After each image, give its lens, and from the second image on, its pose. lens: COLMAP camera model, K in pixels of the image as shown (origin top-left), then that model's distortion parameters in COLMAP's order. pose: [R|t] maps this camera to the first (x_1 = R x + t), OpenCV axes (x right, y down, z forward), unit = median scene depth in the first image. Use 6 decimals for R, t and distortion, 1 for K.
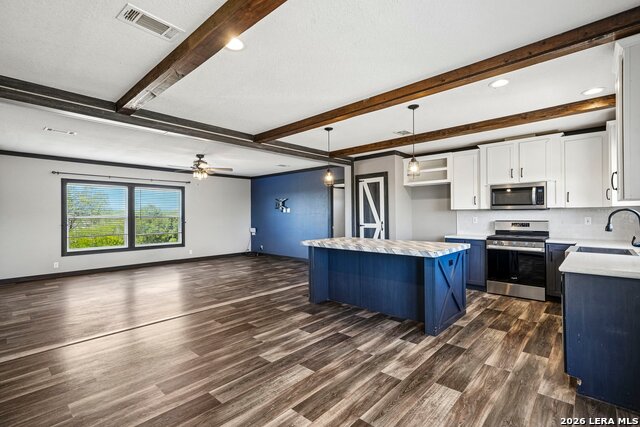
lens RADIAL K [[303.0, 0, 313.0], [0, 303.0, 208.6], [0, 0, 1]] dist [0.022027, 0.000582]
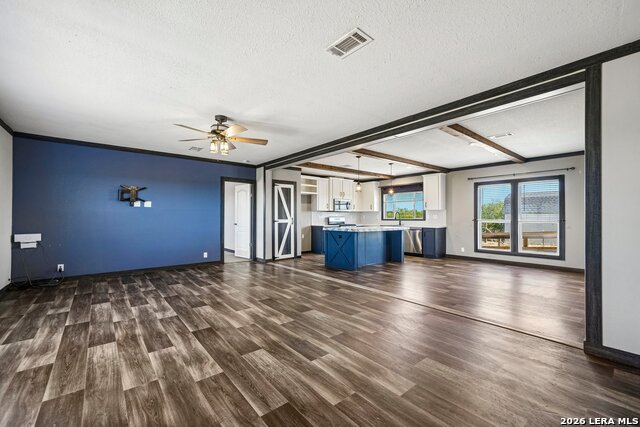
lens RADIAL K [[269.1, 0, 321.0], [0, 269.1, 213.2], [0, 0, 1]] dist [0.001443, 0.002746]
pose [[0.115772, 0.019611, 0.993082, -1.139638], [-0.025074, 0.999544, -0.016816, 0.046770], [-0.992959, -0.022954, 0.116211, 0.873828]]
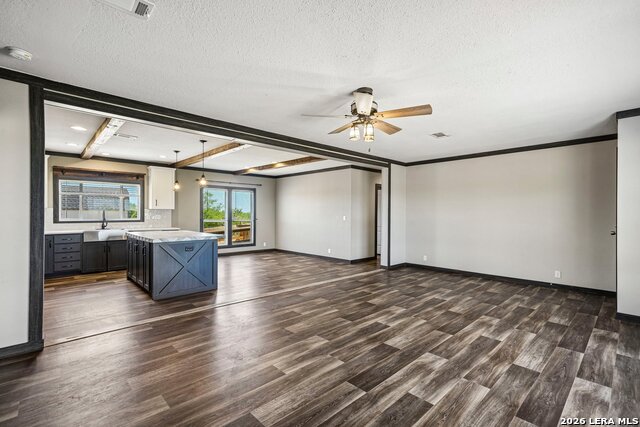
lens RADIAL K [[295.7, 0, 321.1], [0, 295.7, 215.8], [0, 0, 1]] dist [0.012612, 0.000740]
pose [[-0.998946, -0.001601, 0.045863, -0.389628], [-0.002391, 0.999849, -0.017189, 0.041927], [-0.045829, -0.017280, -0.998800, 1.818293]]
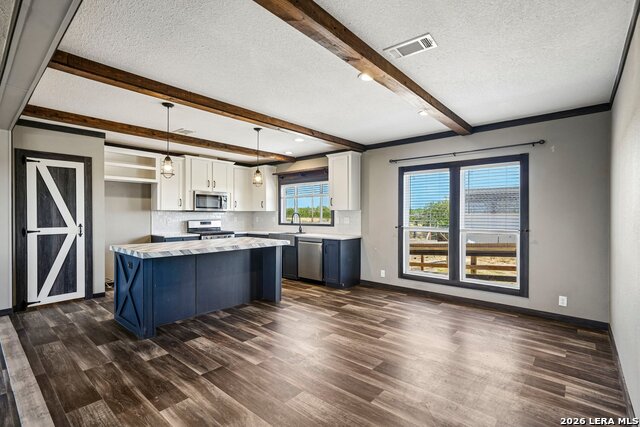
lens RADIAL K [[303.0, 0, 323.8], [0, 303.0, 212.0], [0, 0, 1]] dist [0.022027, 0.000582]
pose [[-0.040694, 0.012952, 0.999088, -0.637786], [-0.025818, 0.999568, -0.014009, 0.010651], [-0.998838, -0.026365, -0.040342, 0.530317]]
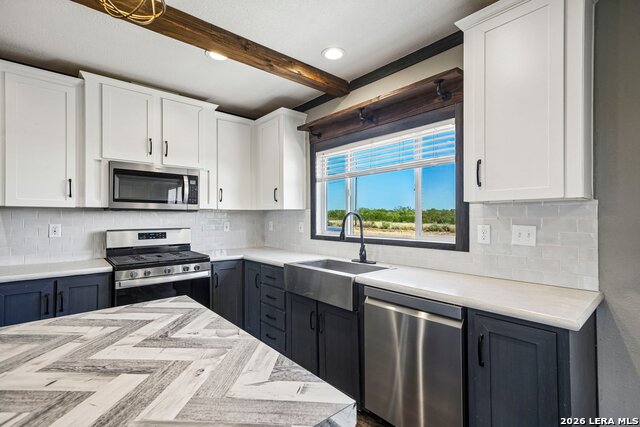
lens RADIAL K [[303.0, 0, 324.4], [0, 303.0, 214.4], [0, 0, 1]] dist [0.022027, 0.000582]
pose [[0.094474, 0.011501, 0.995461, 0.109435], [-0.023086, 0.999690, -0.009359, 0.008735], [-0.995260, -0.022097, 0.094710, 0.591941]]
